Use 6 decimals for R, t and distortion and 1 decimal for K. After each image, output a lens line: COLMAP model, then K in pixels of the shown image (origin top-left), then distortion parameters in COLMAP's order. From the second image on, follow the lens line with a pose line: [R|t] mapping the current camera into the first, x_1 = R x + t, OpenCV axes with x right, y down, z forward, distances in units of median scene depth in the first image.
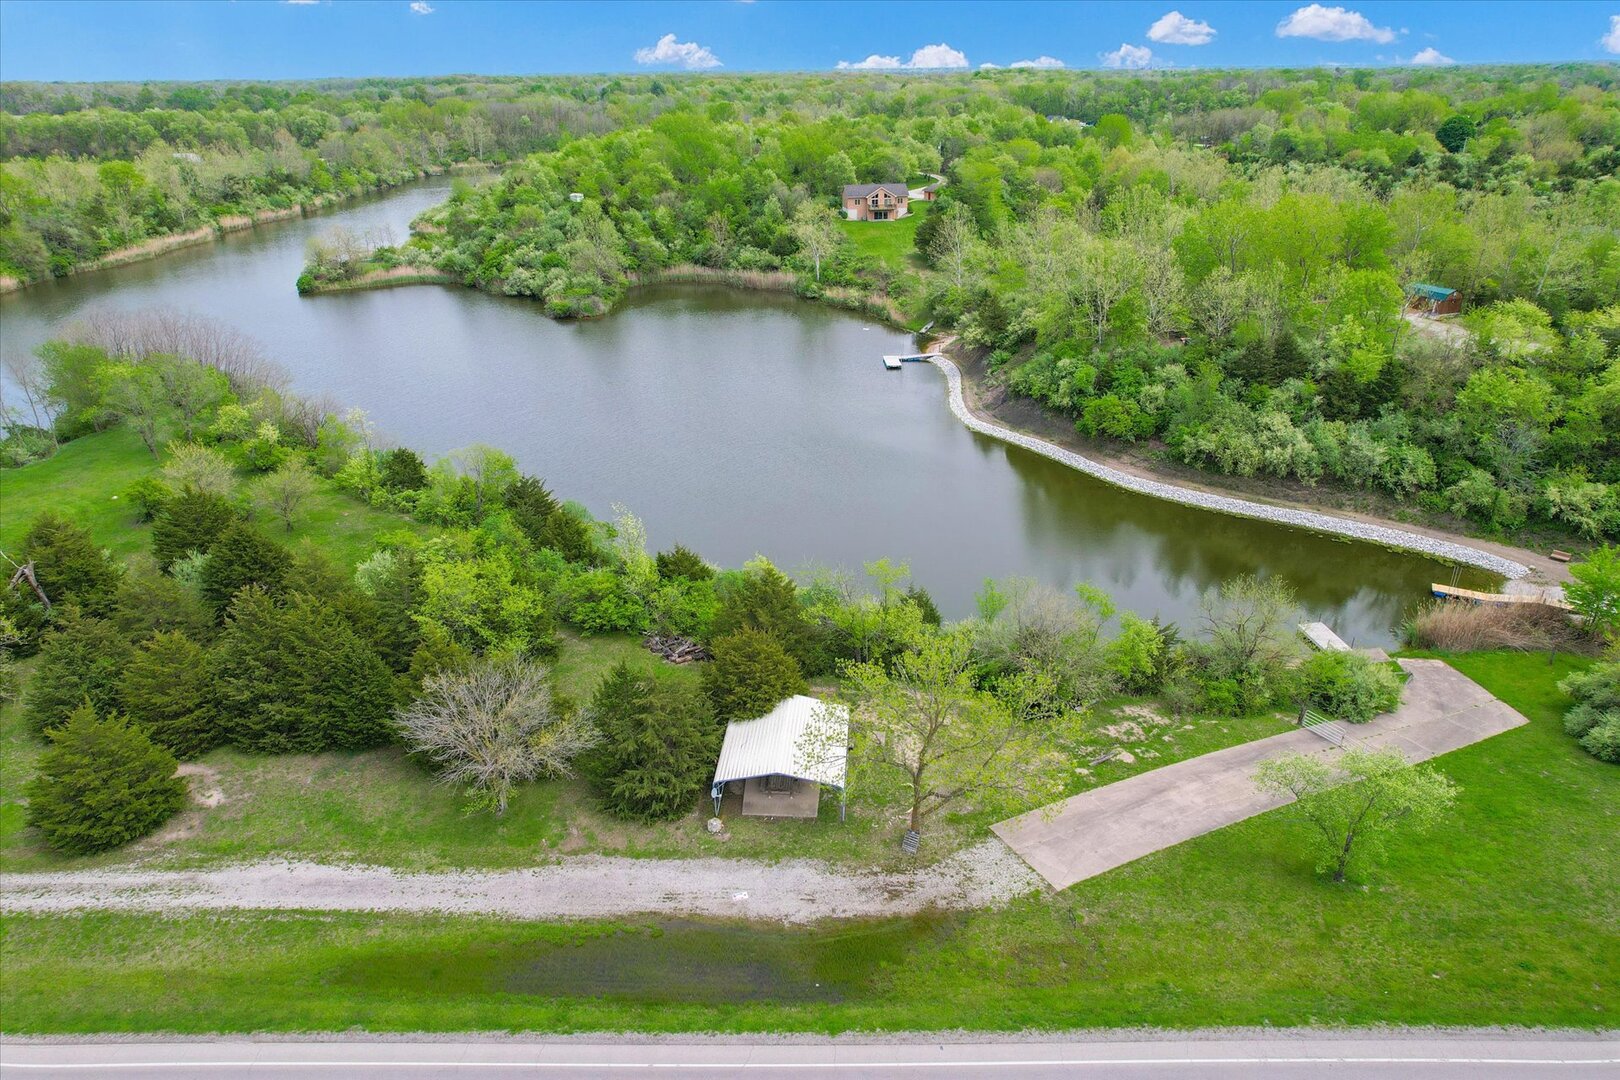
lens RADIAL K [[1033.4, 0, 801.3], [0, 1033.4, 540.1], [0, 0, 1]] dist [-0.076299, 0.059880]
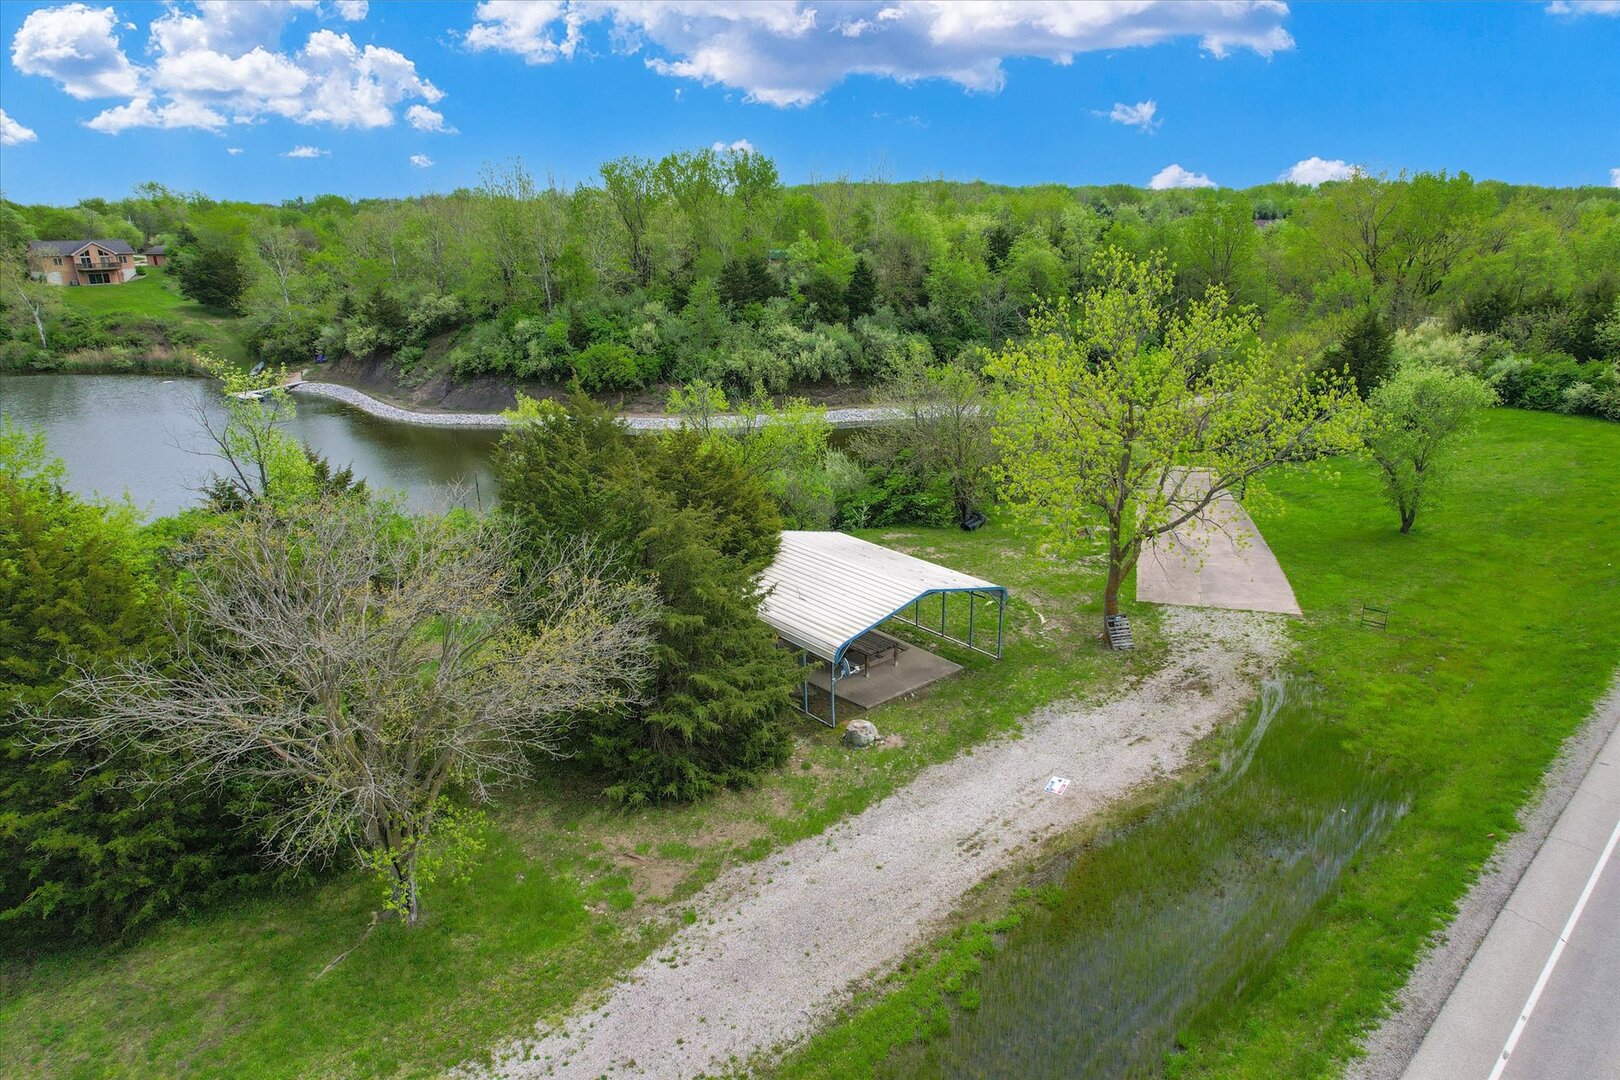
lens RADIAL K [[1033.4, 0, 815.5], [0, 1033.4, 548.4], [0, 0, 1]] dist [-0.076299, 0.059880]
pose [[0.713580, -0.211935, 0.667748, -0.199858], [0.290750, 0.956773, -0.007039, 0.090969], [-0.637391, 0.199170, 0.744354, 0.299539]]
